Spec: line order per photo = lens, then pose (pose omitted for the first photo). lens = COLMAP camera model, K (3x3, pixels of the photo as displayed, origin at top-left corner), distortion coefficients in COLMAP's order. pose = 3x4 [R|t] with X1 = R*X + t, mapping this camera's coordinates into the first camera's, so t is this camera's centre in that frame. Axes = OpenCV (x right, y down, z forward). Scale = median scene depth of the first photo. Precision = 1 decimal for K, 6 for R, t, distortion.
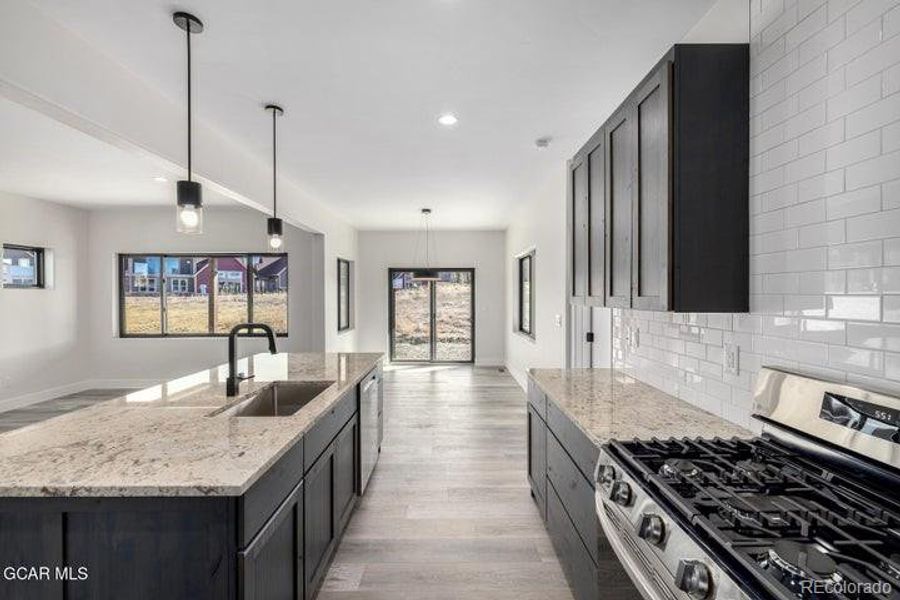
lens RADIAL K [[379.3, 0, 451.7], [0, 379.3, 296.3], [0, 0, 1]] dist [0.001243, -0.000818]
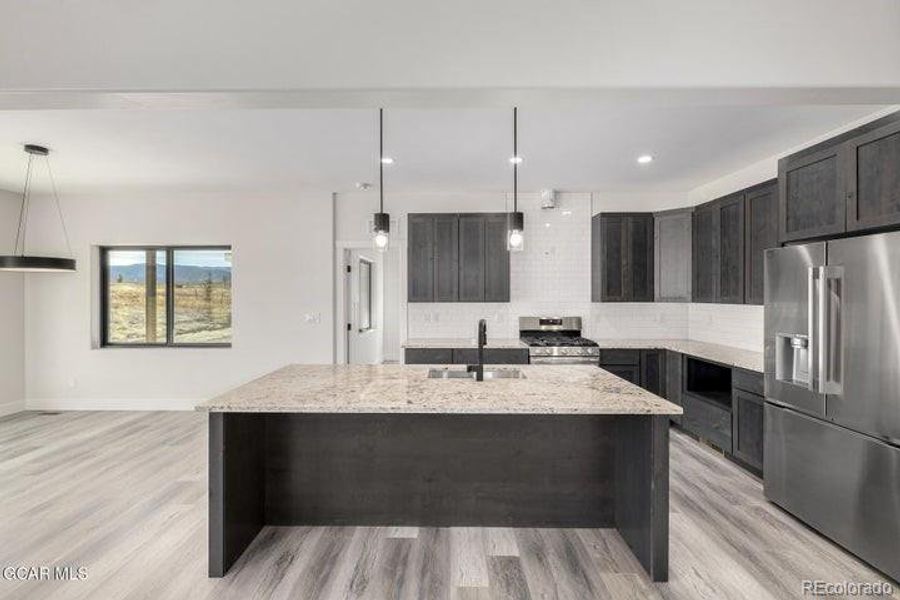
lens RADIAL K [[379.3, 0, 444.1], [0, 379.3, 297.8], [0, 0, 1]] dist [0.001243, -0.000818]
pose [[0.018882, -0.004247, 0.999813, -1.409174], [0.005615, 0.999976, 0.004141, -0.005815], [-0.999806, 0.005536, 0.018905, 0.851871]]
